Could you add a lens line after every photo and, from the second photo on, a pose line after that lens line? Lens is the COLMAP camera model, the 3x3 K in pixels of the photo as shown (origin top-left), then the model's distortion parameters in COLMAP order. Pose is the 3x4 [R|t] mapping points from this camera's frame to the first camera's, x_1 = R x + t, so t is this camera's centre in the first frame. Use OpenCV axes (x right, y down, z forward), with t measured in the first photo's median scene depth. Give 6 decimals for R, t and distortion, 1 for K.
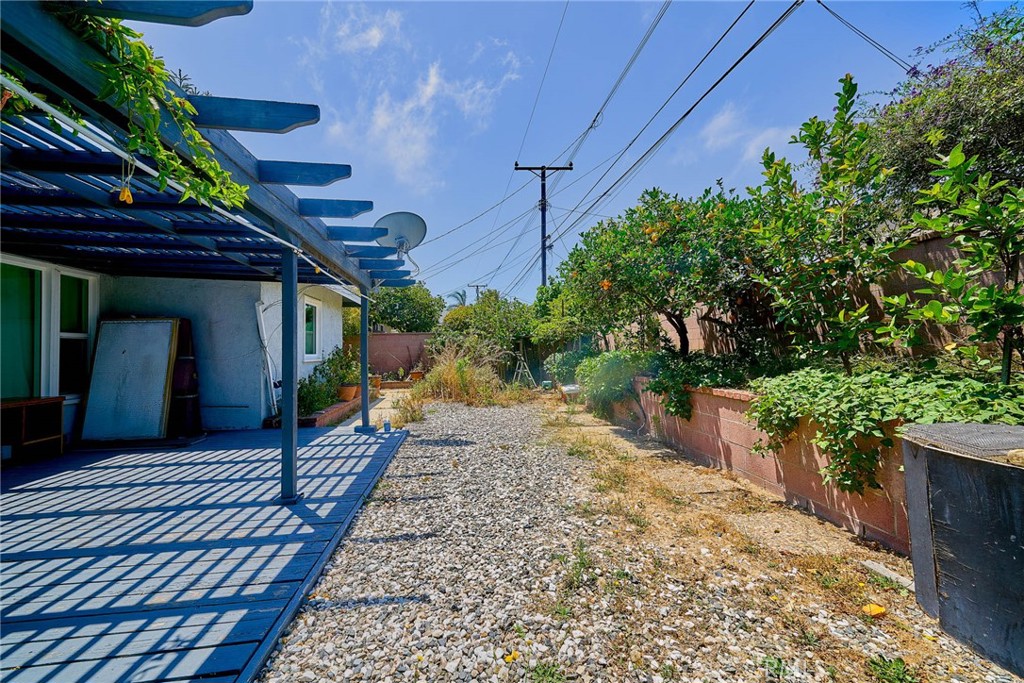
lens RADIAL K [[399.5, 0, 508.8], [0, 399.5, 343.2], [0, 0, 1]] dist [0.010779, -0.001618]
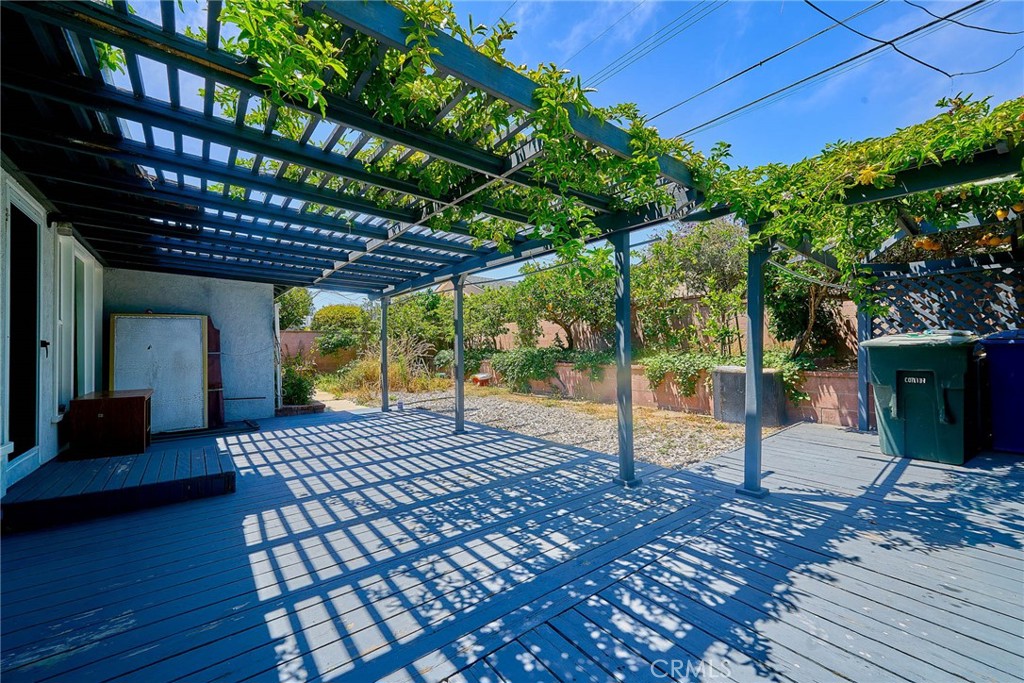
lens RADIAL K [[399.5, 0, 513.0], [0, 399.5, 347.6], [0, 0, 1]] dist [0.010779, -0.001618]
pose [[0.858921, 0.000632, 0.512108, -1.170166], [-0.006292, 0.999937, 0.009319, 0.012079], [-0.512069, -0.011226, 0.858871, -0.547112]]
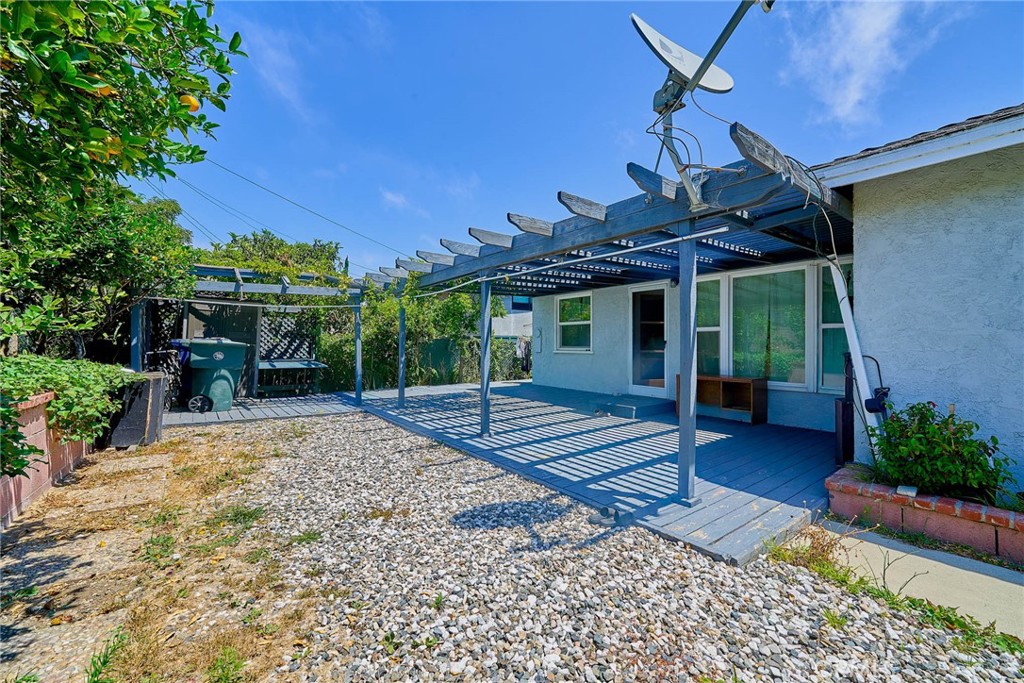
lens RADIAL K [[399.5, 0, 512.1], [0, 399.5, 342.4], [0, 0, 1]] dist [0.010779, -0.001618]
pose [[-0.864868, 0.004499, -0.501978, 0.169576], [0.012997, 0.999825, -0.013433, 0.037306], [0.501830, -0.018142, -0.864776, 2.360050]]
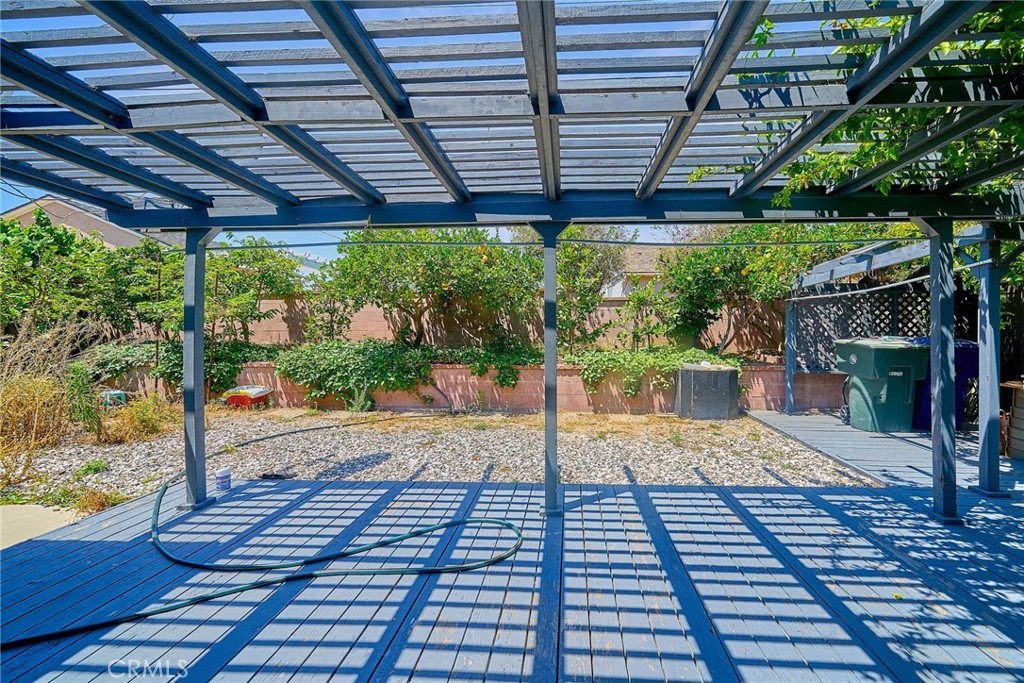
lens RADIAL K [[425.0, 0, 535.4], [0, 425.0, 331.1], [0, 0, 1]] dist [0.007472, -0.000534]
pose [[0.189864, 0.012911, 0.981725, -1.452710], [-0.018761, 0.999779, -0.009520, -0.010931], [-0.981631, -0.016611, 0.190064, 0.819971]]
